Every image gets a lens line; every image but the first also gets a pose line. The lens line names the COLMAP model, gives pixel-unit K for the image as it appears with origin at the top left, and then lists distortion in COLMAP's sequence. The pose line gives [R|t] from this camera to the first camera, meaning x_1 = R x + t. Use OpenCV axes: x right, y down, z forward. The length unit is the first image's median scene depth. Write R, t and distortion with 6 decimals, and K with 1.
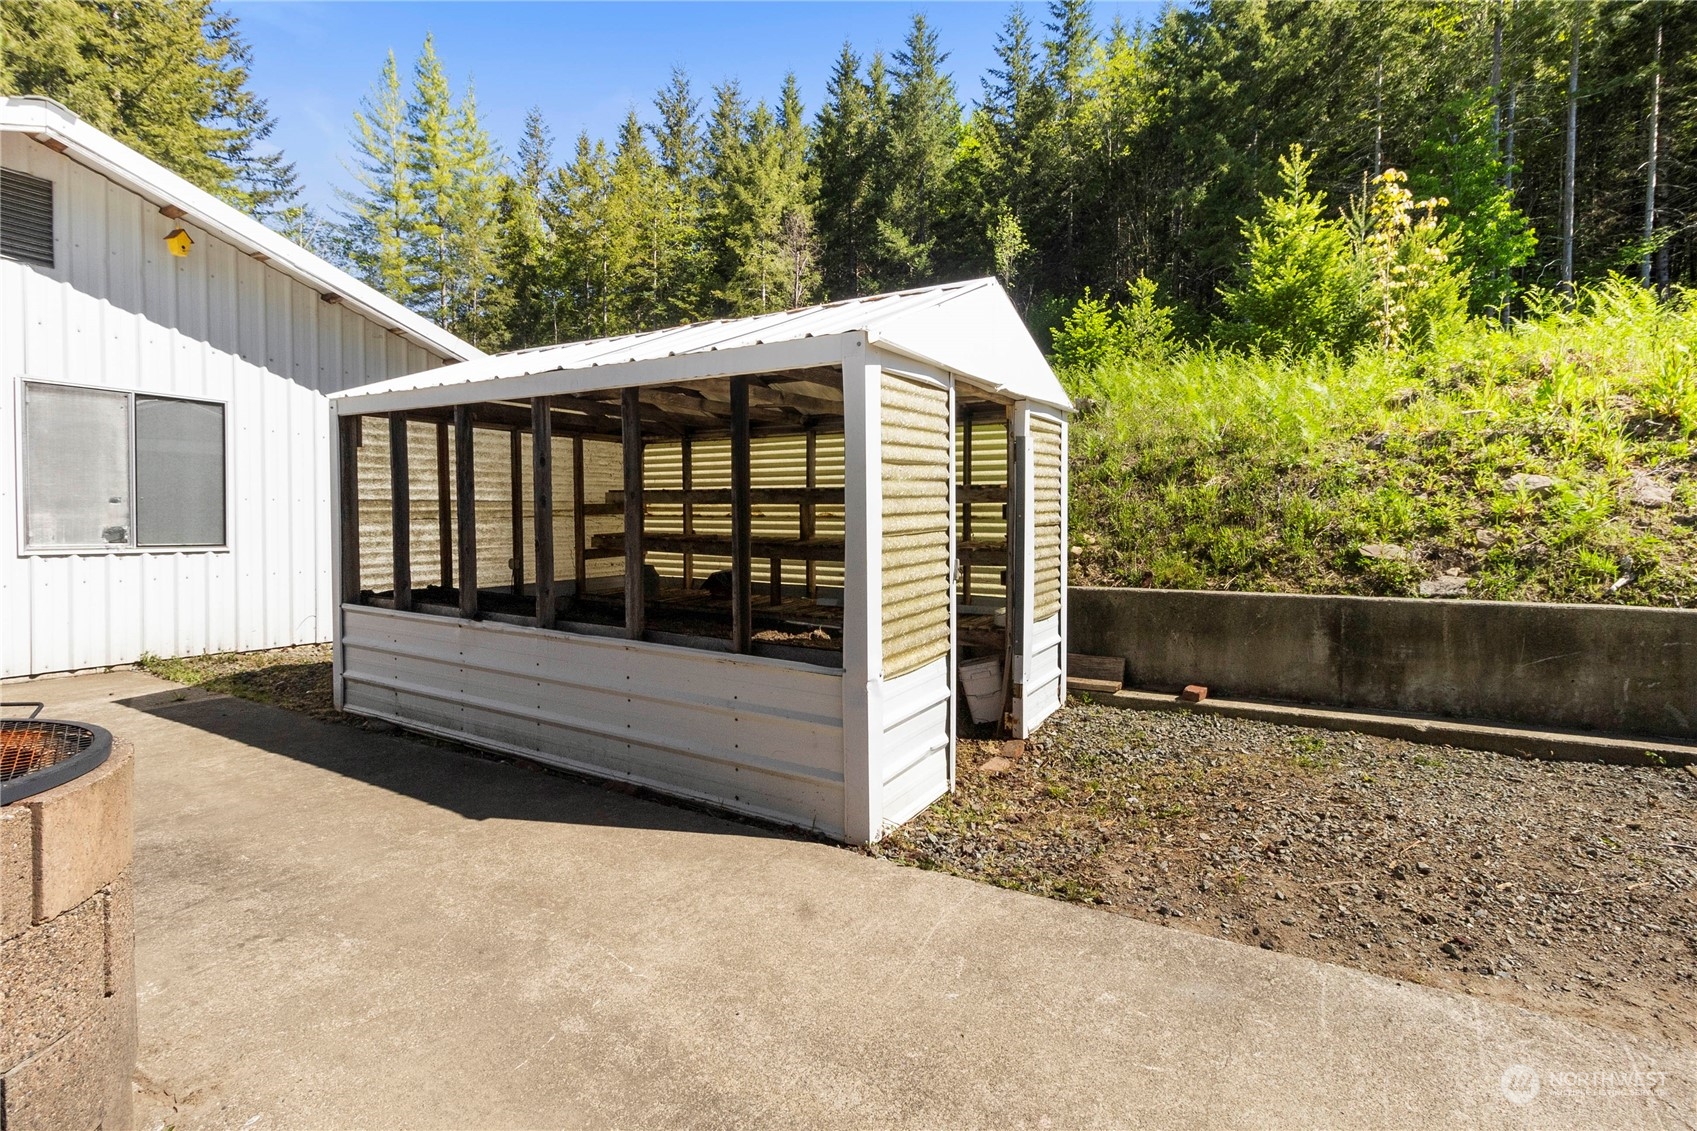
lens RADIAL K [[792.2, 0, 850.6], [0, 792.2, 565.3], [0, 0, 1]] dist [0.001525, 0.000528]
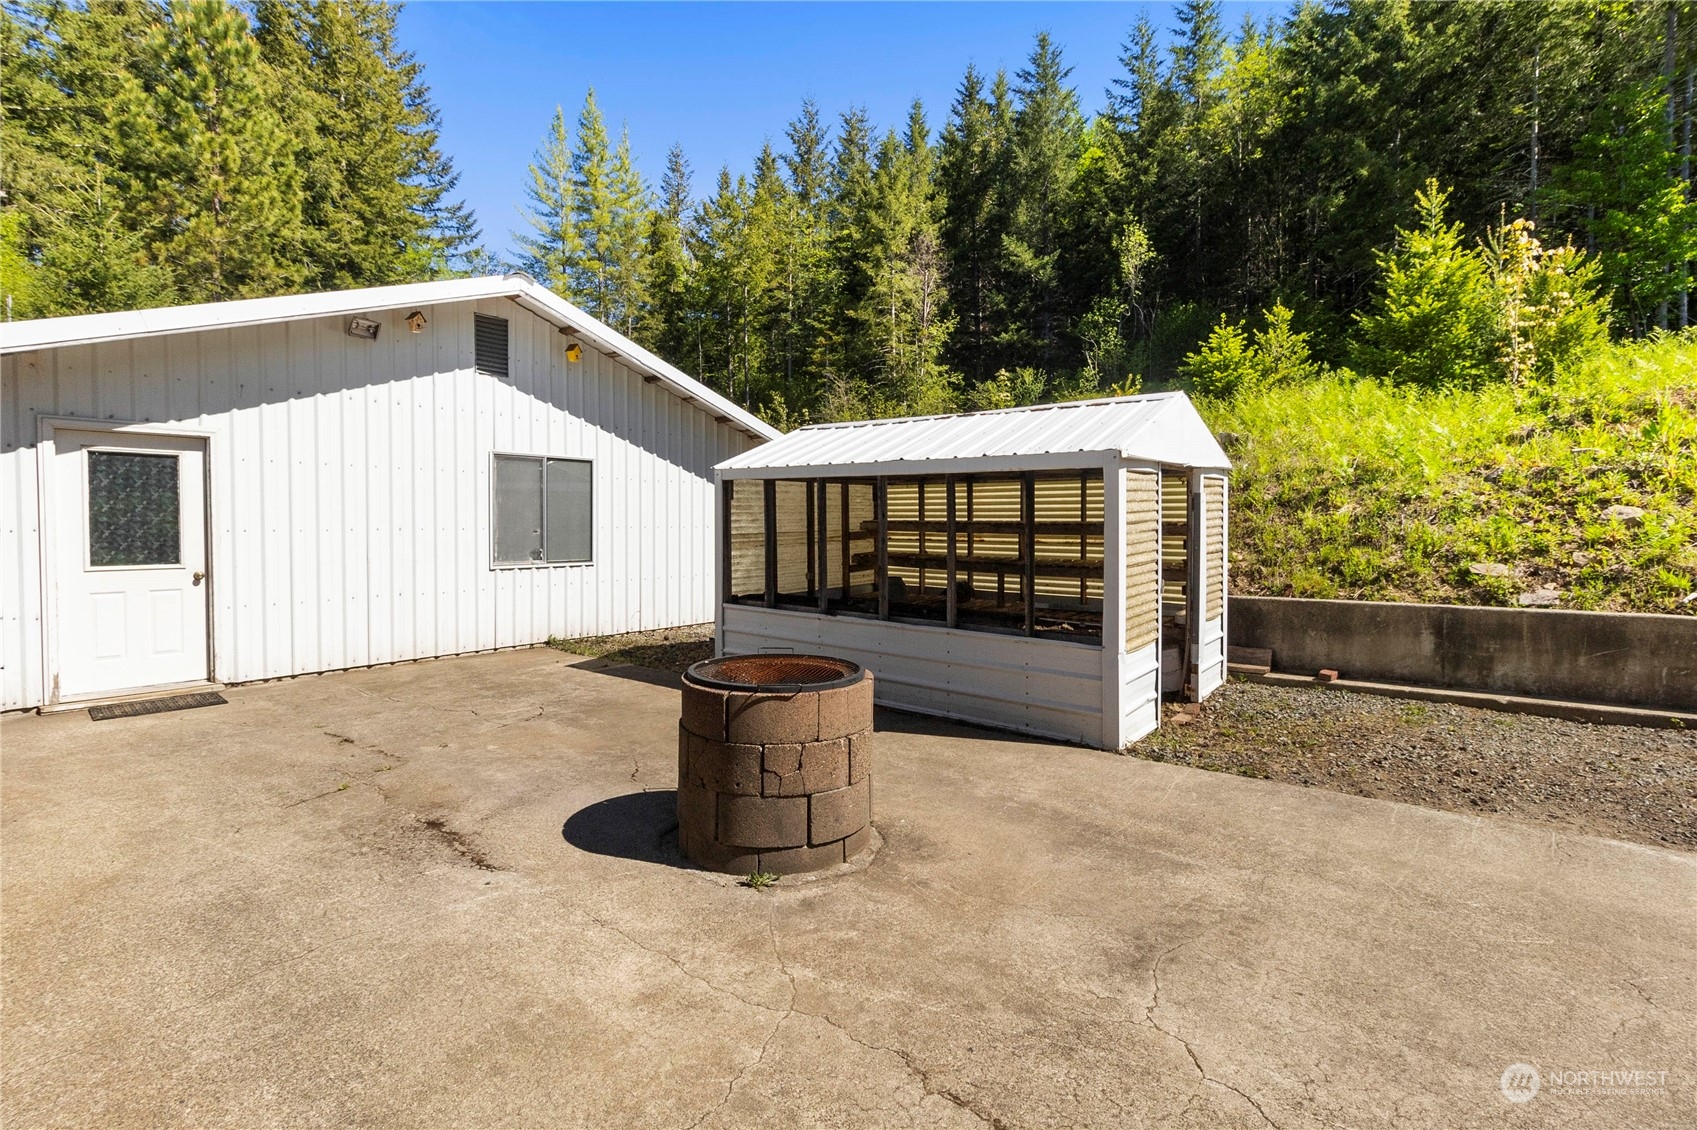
lens RADIAL K [[792.2, 0, 846.1], [0, 792.2, 559.2], [0, 0, 1]] dist [0.001525, 0.000528]
pose [[0.989963, 0.001623, -0.141314, -0.057380], [-0.002798, 0.999963, -0.008111, -0.007383], [0.141296, 0.008425, 0.989932, -0.138863]]
